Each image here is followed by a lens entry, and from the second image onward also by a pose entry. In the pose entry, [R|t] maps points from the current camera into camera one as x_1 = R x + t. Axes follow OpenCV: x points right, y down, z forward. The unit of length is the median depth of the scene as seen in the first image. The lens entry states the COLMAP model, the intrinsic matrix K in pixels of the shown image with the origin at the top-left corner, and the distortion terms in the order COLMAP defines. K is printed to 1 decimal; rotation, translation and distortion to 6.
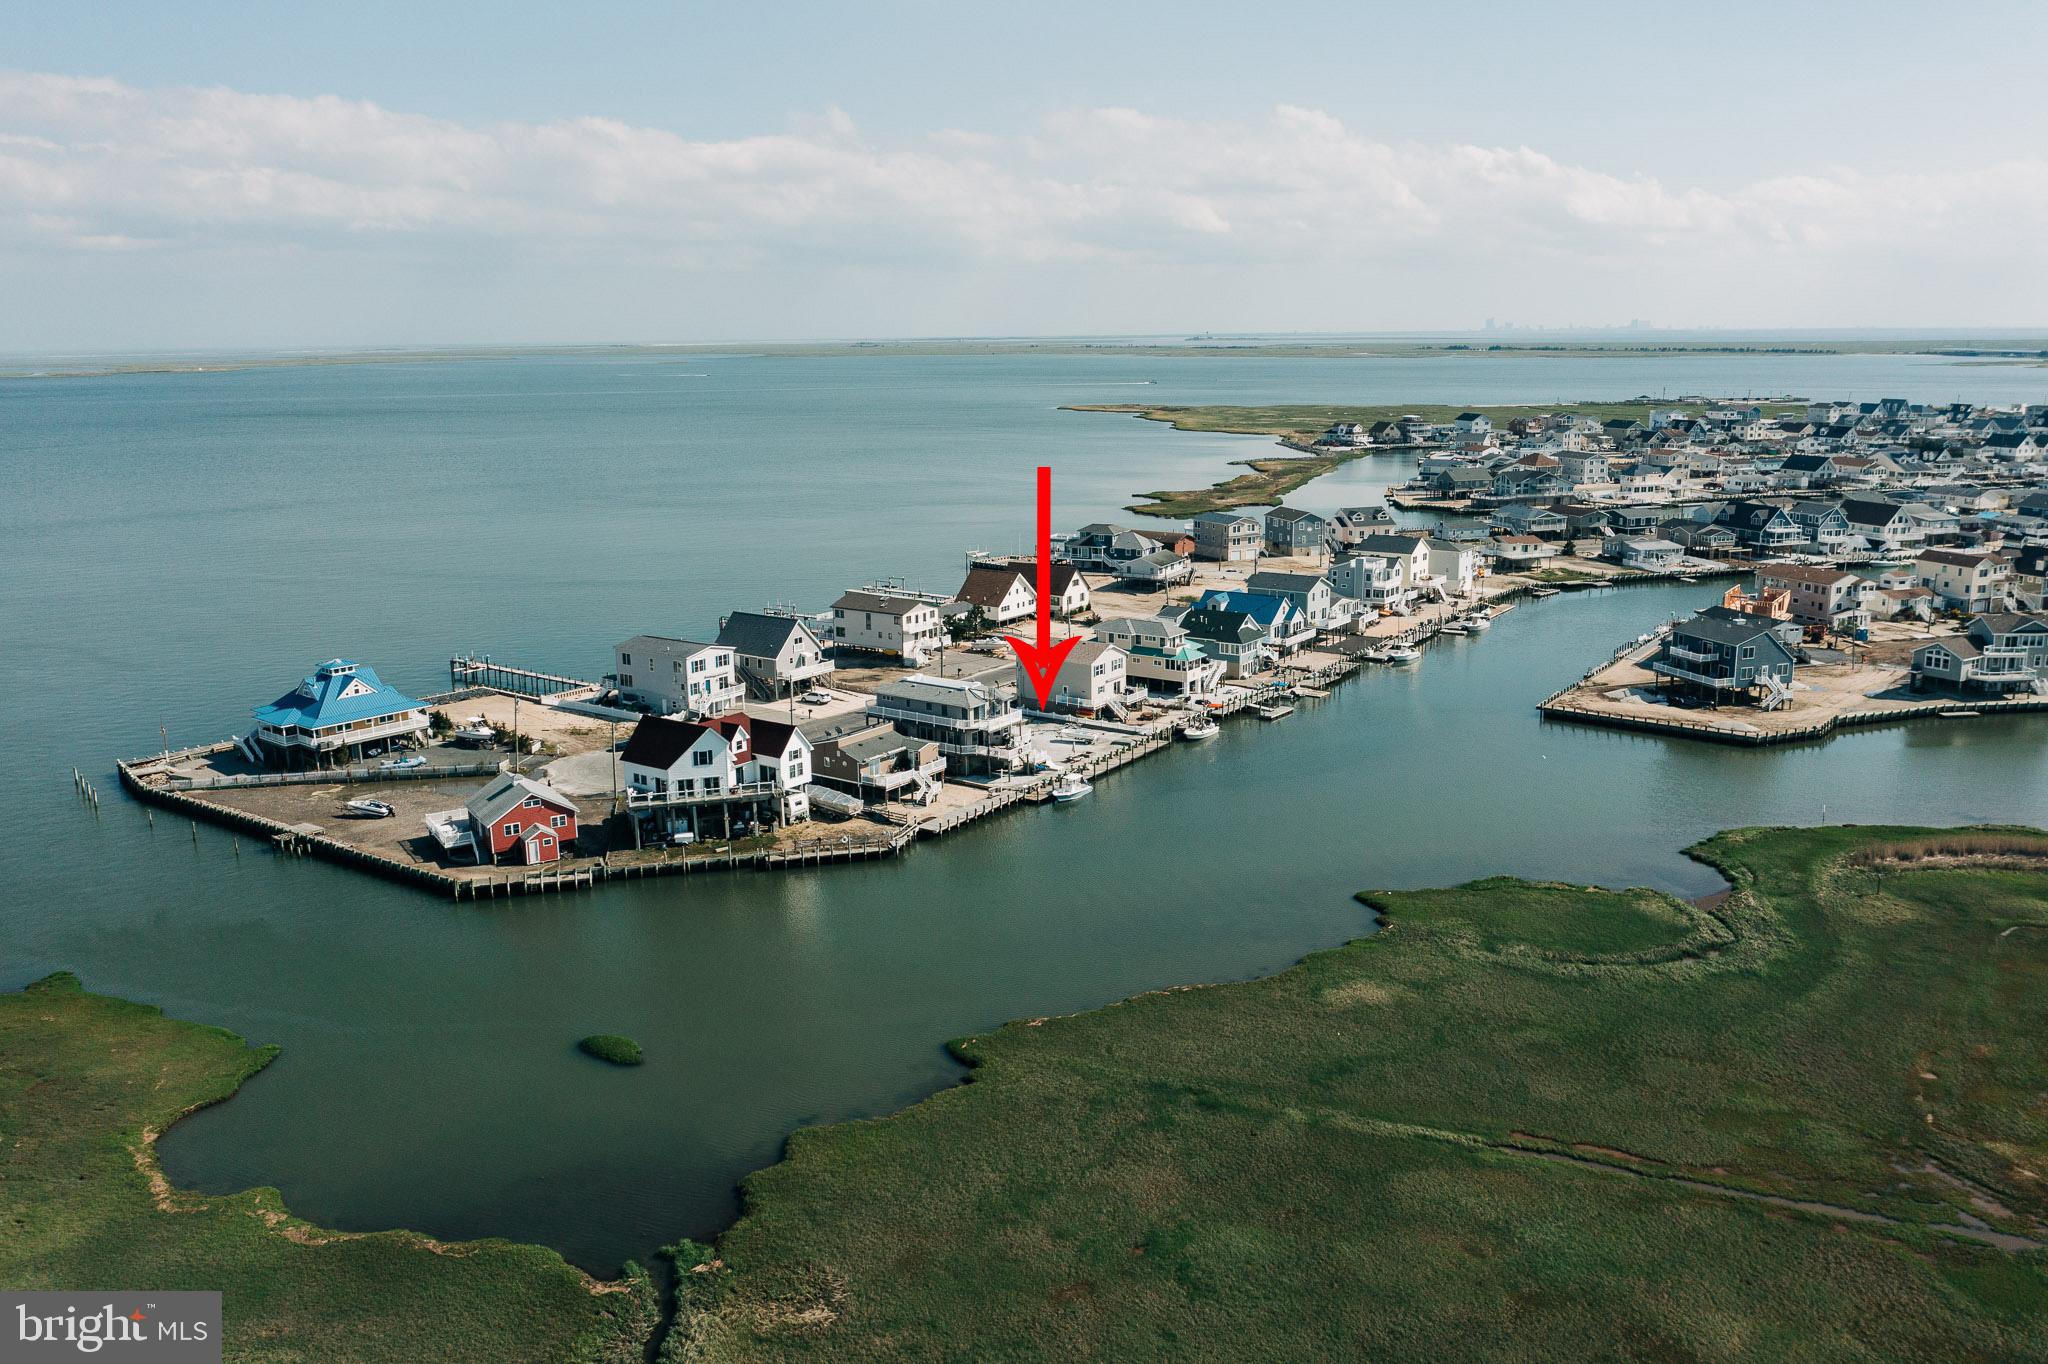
lens RADIAL K [[1606.7, 0, 1016.2], [0, 1606.7, 674.0], [0, 0, 1]] dist [-0.024672, 0.010321]
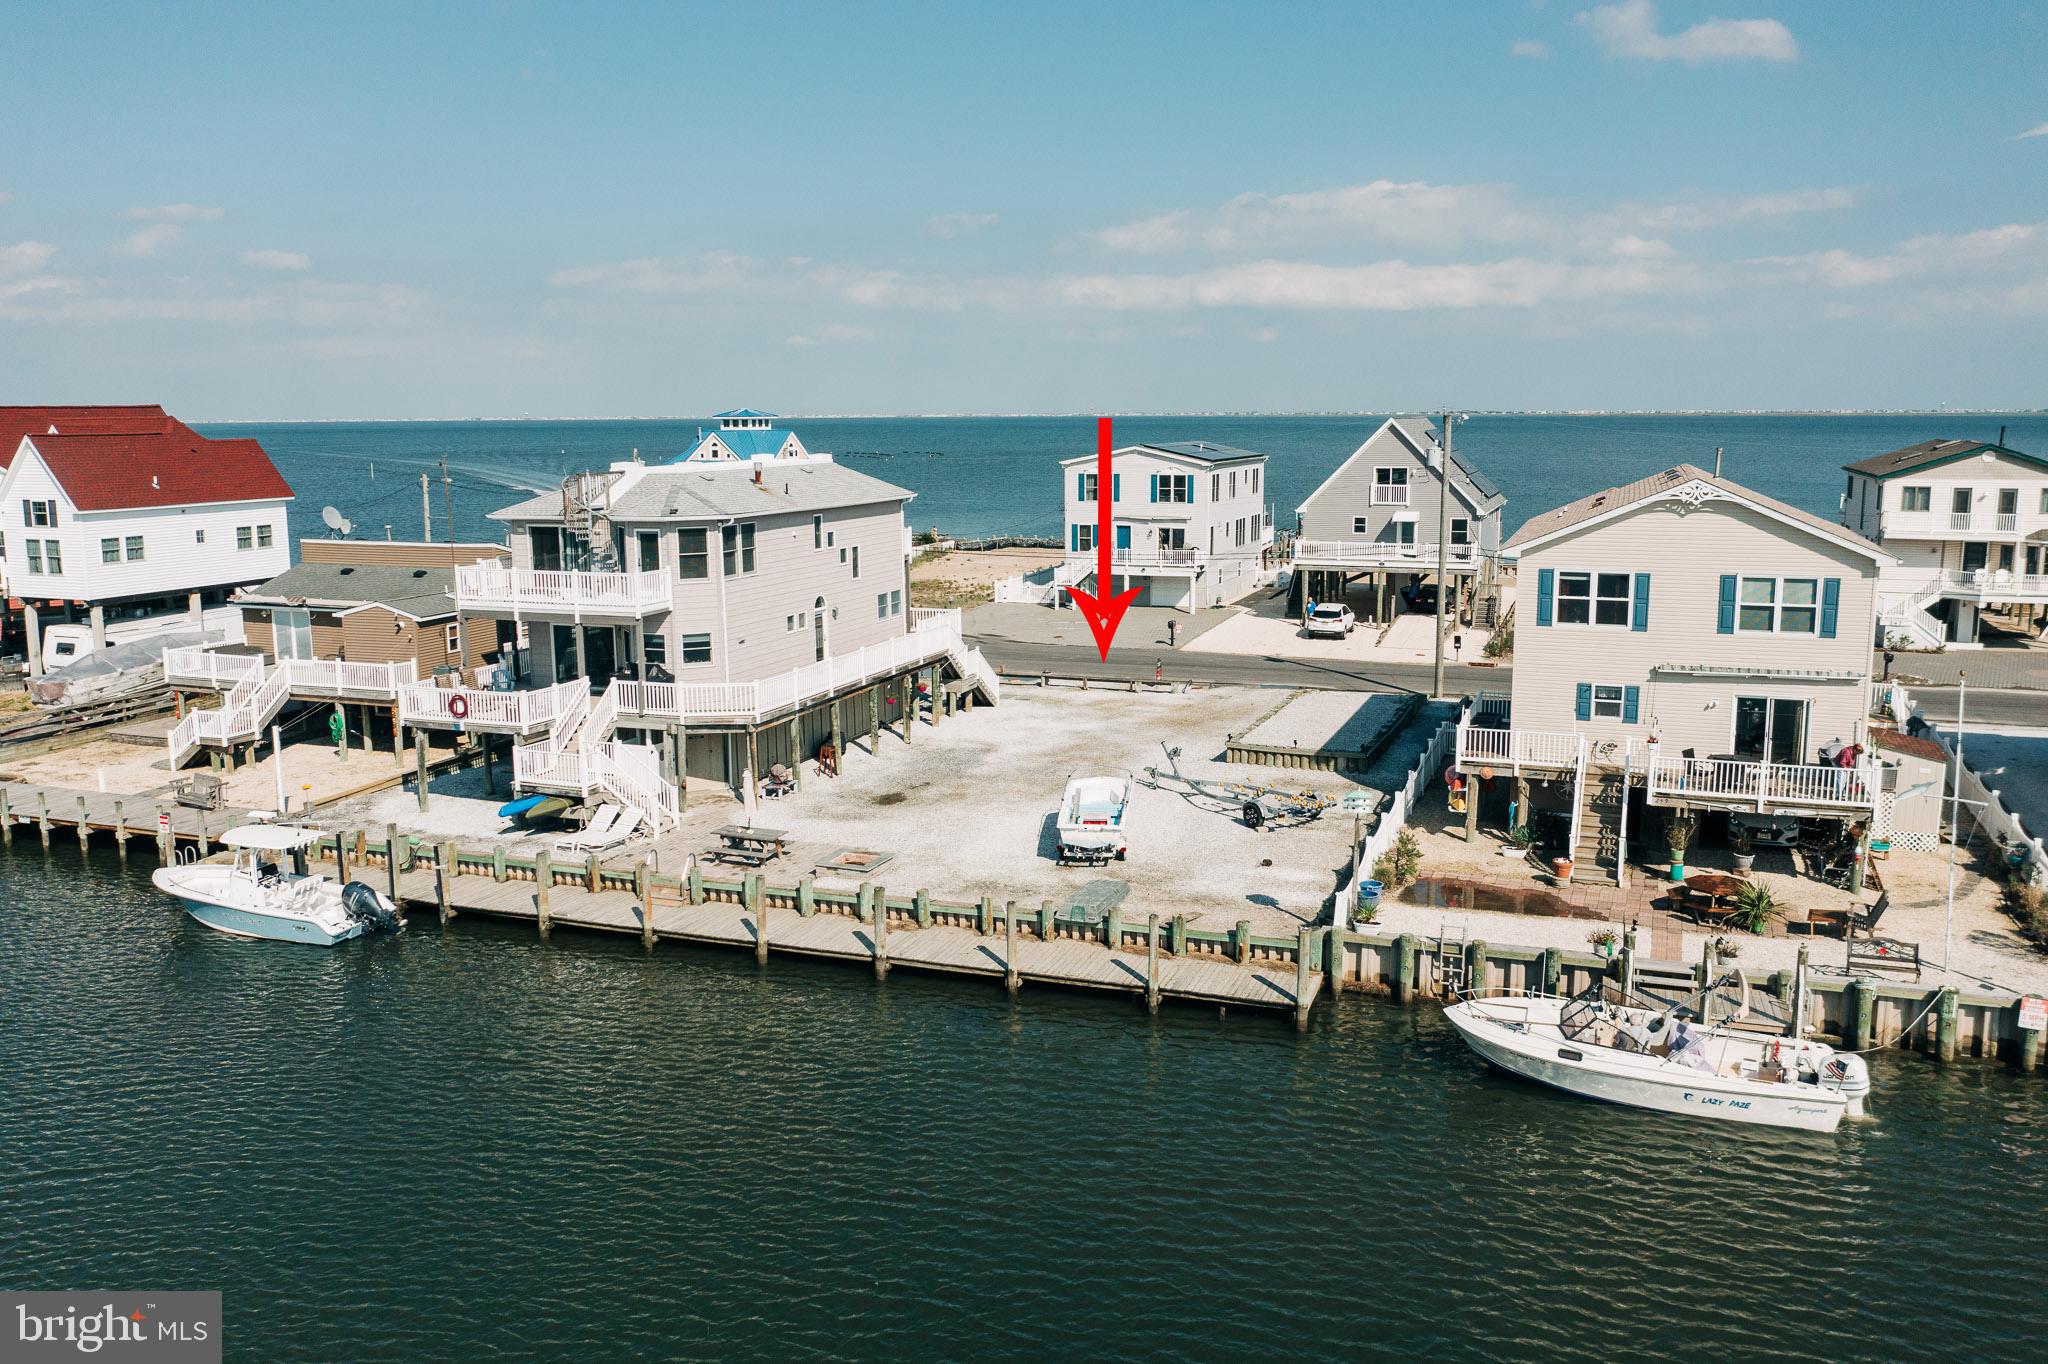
lens RADIAL K [[1606.7, 0, 1016.2], [0, 1606.7, 674.0], [0, 0, 1]] dist [-0.024672, 0.010321]
pose [[0.246651, 0.165848, -0.954808, 0.212539], [-0.198521, 0.973001, 0.117725, -0.002395], [0.948553, 0.160512, 0.272916, 0.834333]]
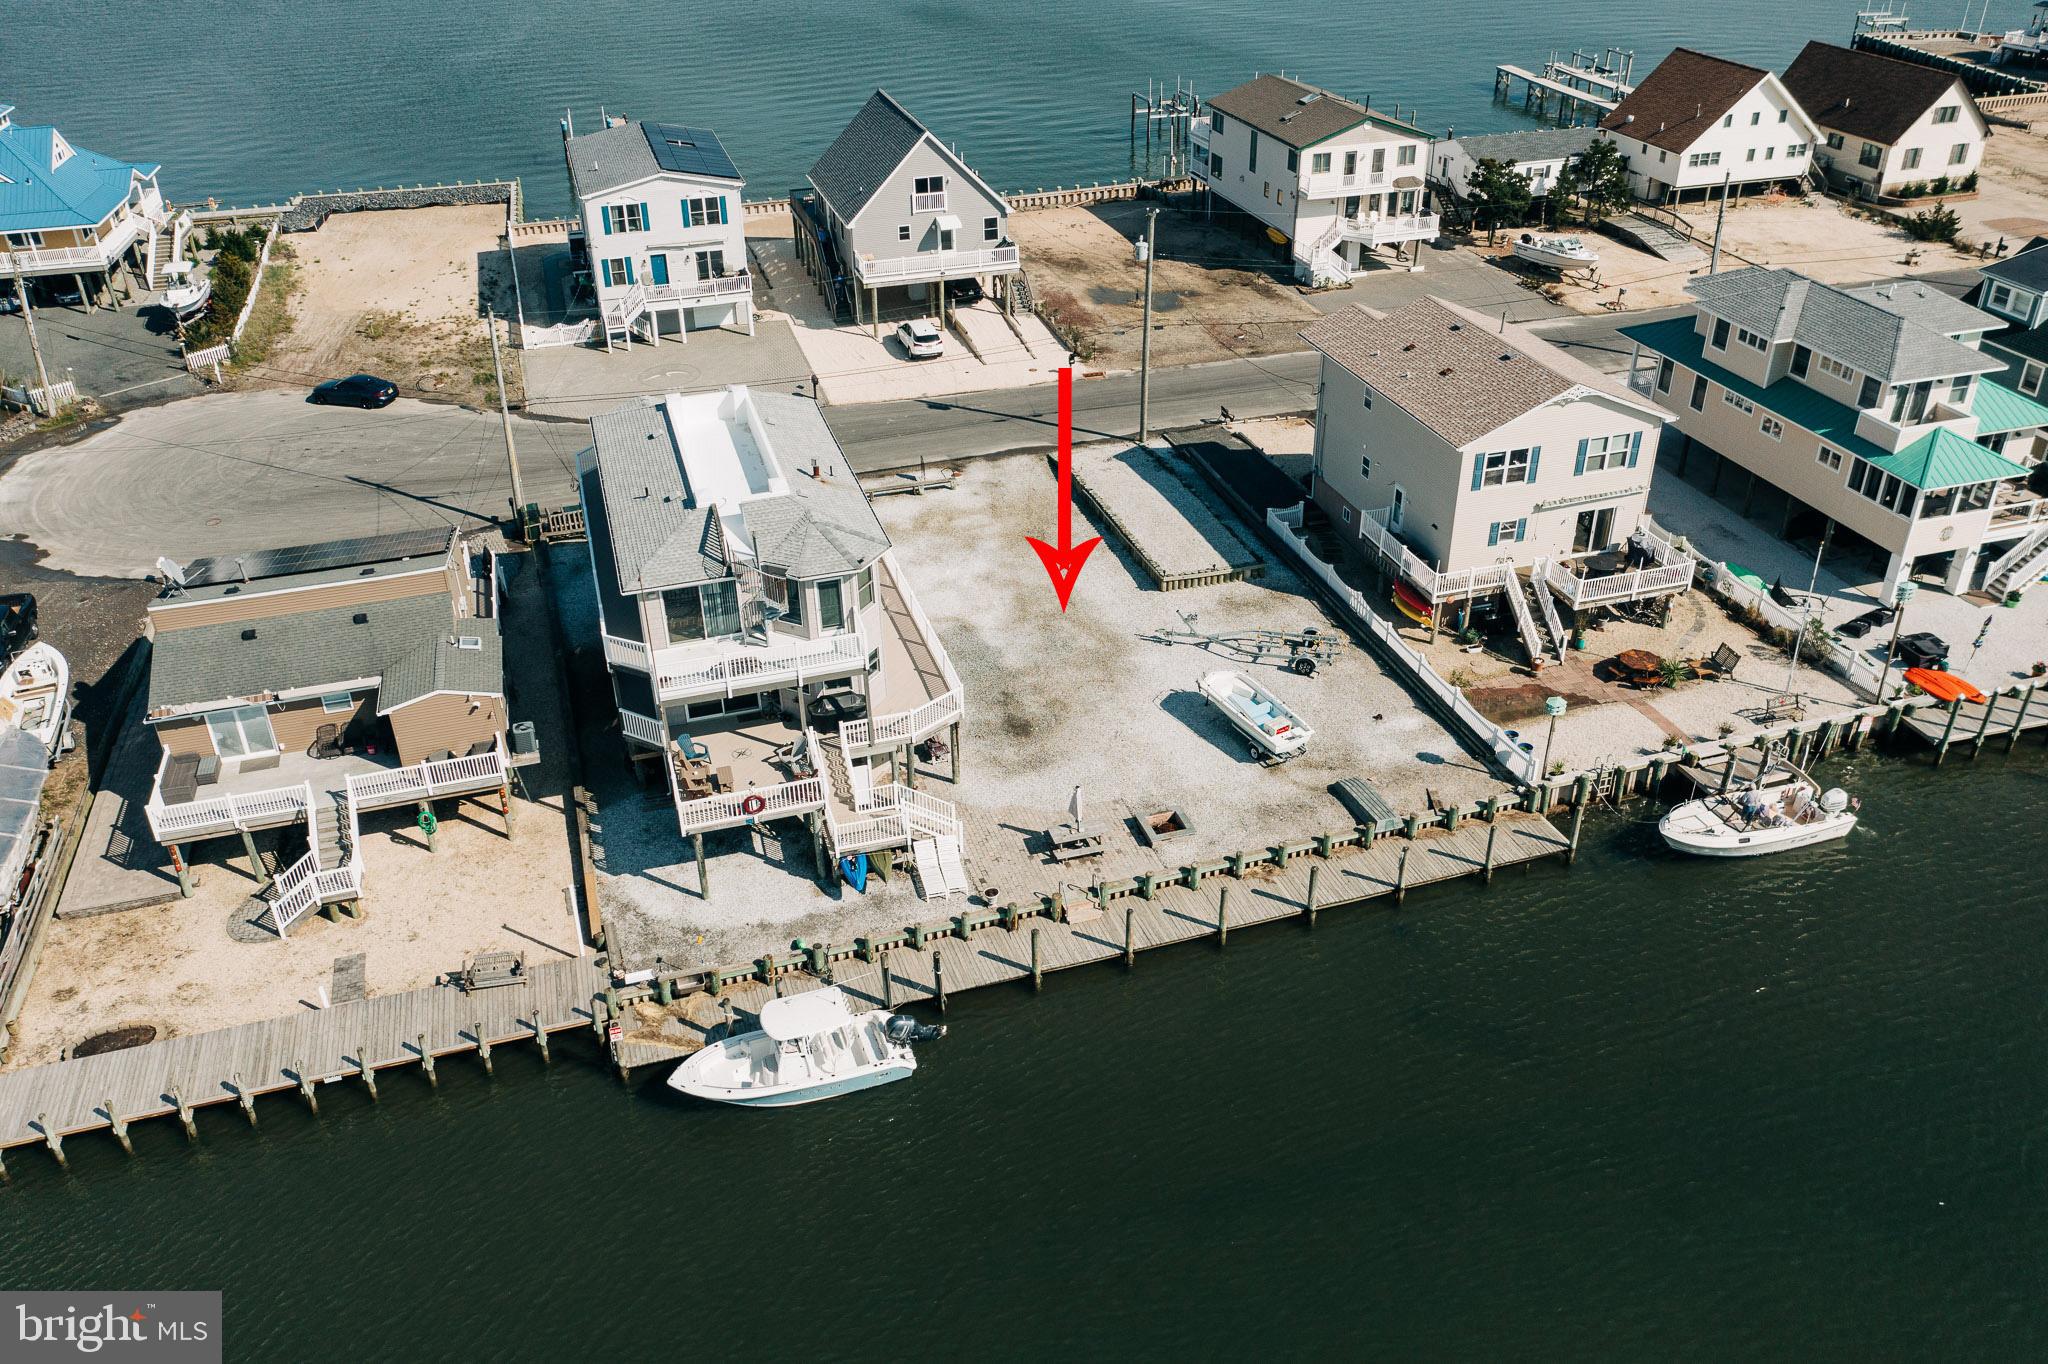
lens RADIAL K [[1606.7, 0, 1016.2], [0, 1606.7, 674.0], [0, 0, 1]] dist [-0.024672, 0.010321]
pose [[0.789562, 0.313668, -0.527451, 0.136686], [-0.121323, 0.922324, 0.366879, -0.058970], [0.601559, -0.225681, 0.766287, 0.684972]]
